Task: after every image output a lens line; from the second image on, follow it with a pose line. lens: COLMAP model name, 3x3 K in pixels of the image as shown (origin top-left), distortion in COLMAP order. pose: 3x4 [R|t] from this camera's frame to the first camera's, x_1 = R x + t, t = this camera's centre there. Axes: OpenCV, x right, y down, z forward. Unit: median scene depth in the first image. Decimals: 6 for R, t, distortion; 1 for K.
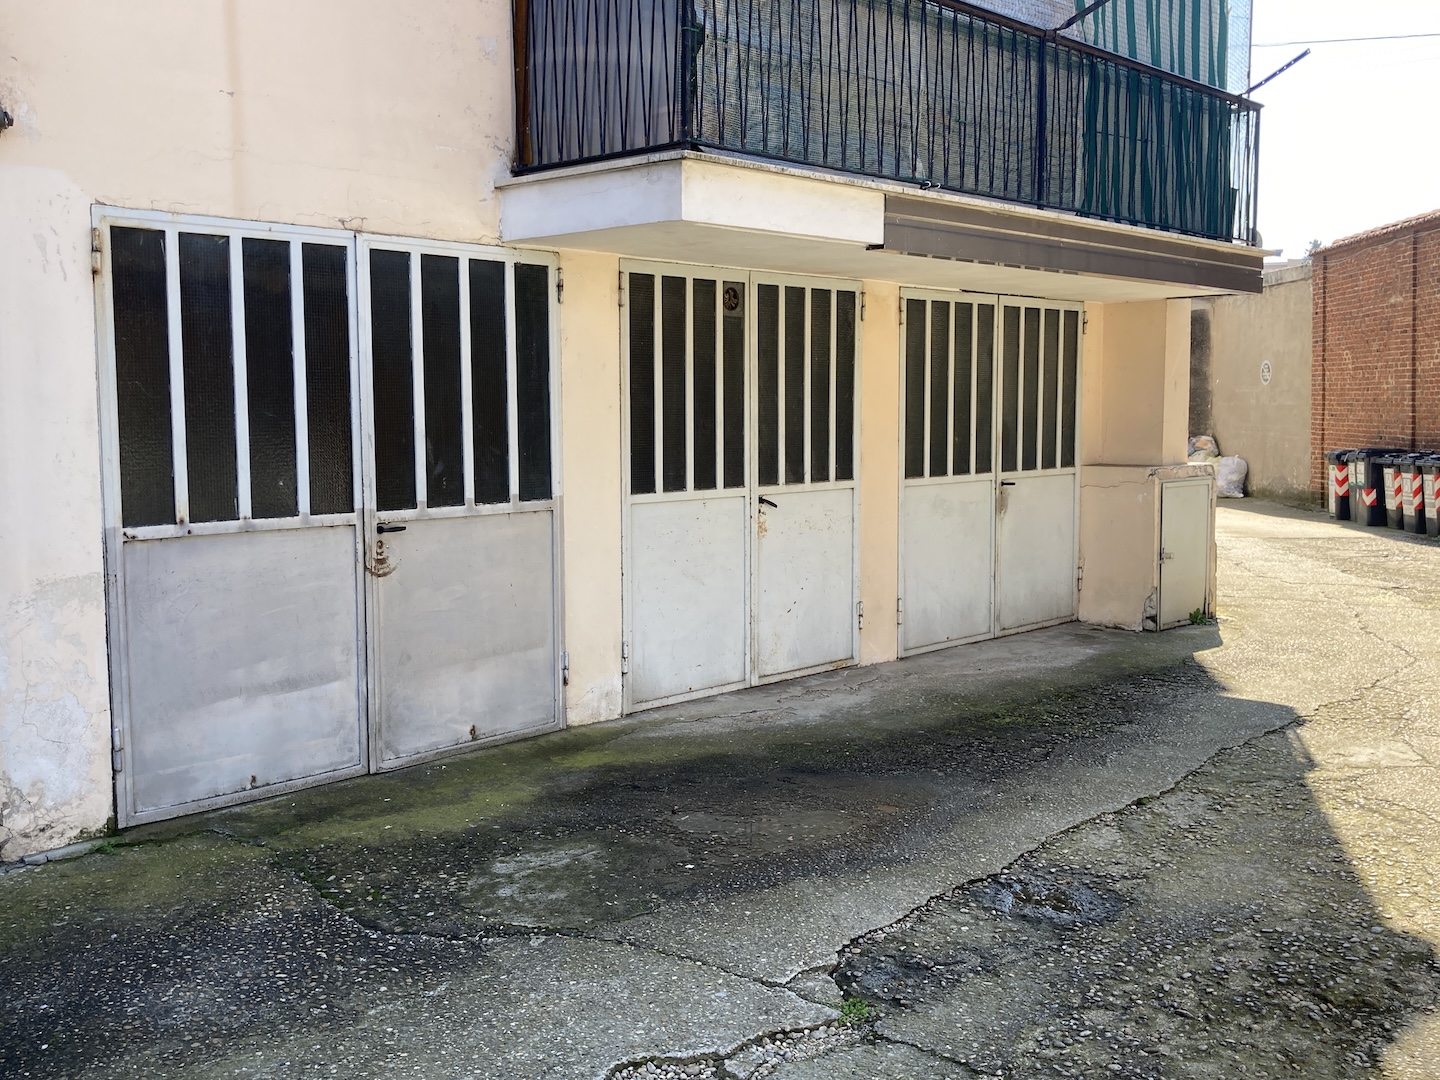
lens RADIAL K [[1422.2, 0, 727.6], [0, 1422.2, 536.7], [0, 0, 1]] dist [0.076290, -0.006282]
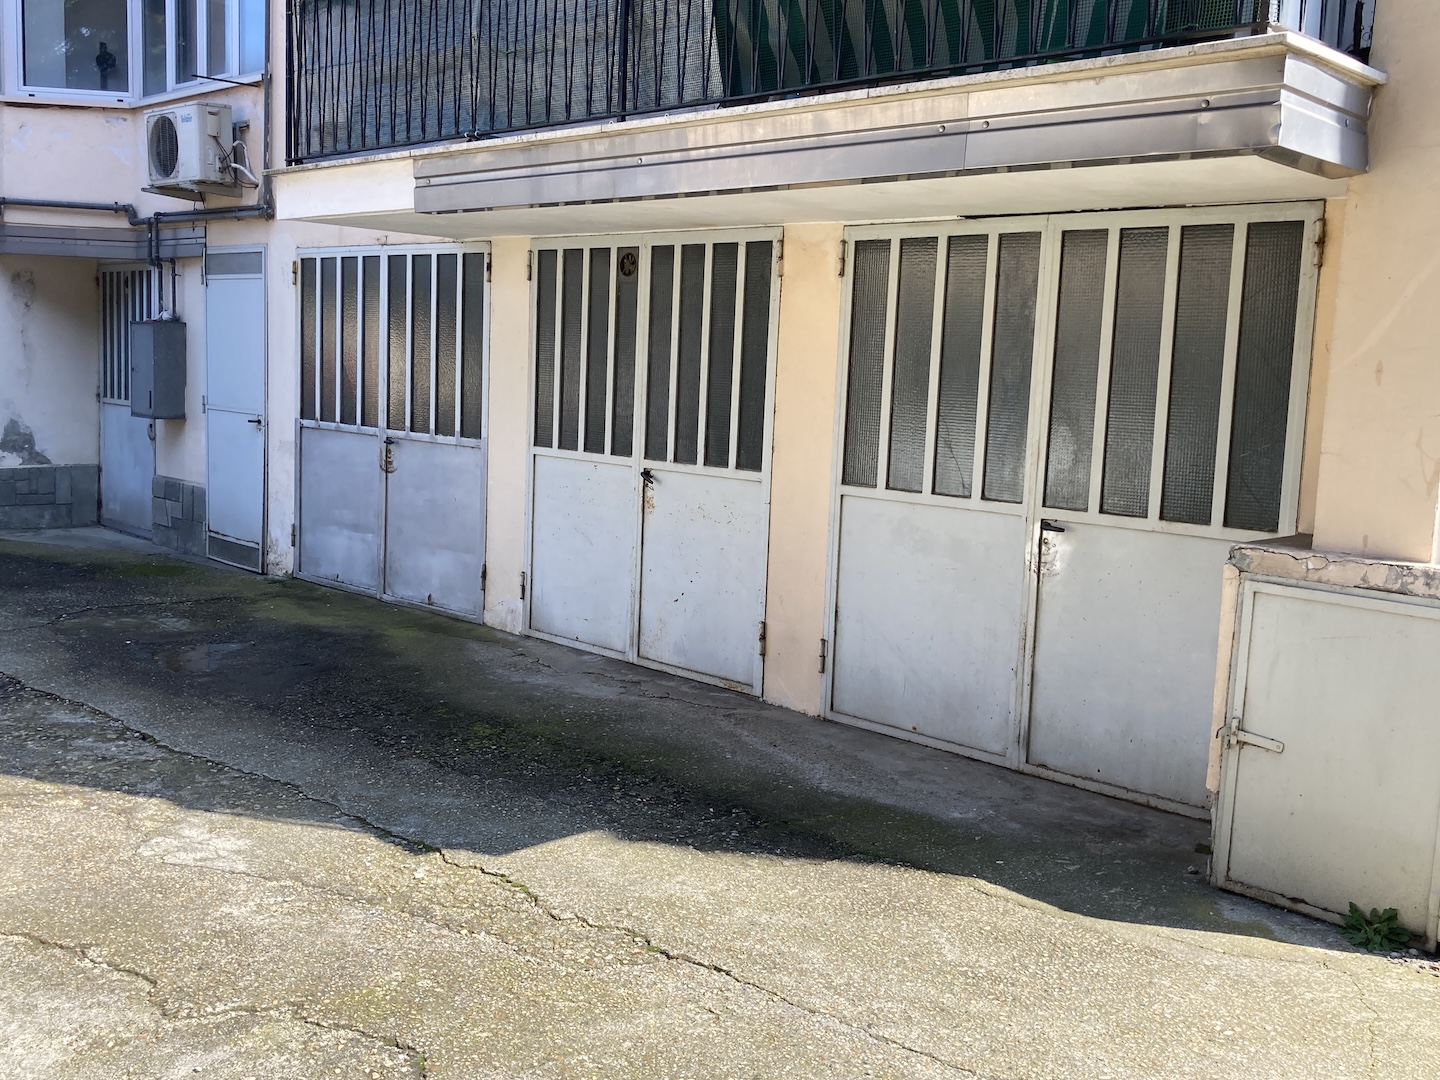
lens RADIAL K [[1422.2, 0, 727.6], [0, 1422.2, 536.7], [0, 0, 1]] dist [0.076290, -0.006282]
pose [[-0.008418, 0.113484, -0.993504, 1.038274], [-0.145168, 0.982875, 0.113500, -0.105848], [0.989371, 0.145180, 0.008200, 1.114198]]
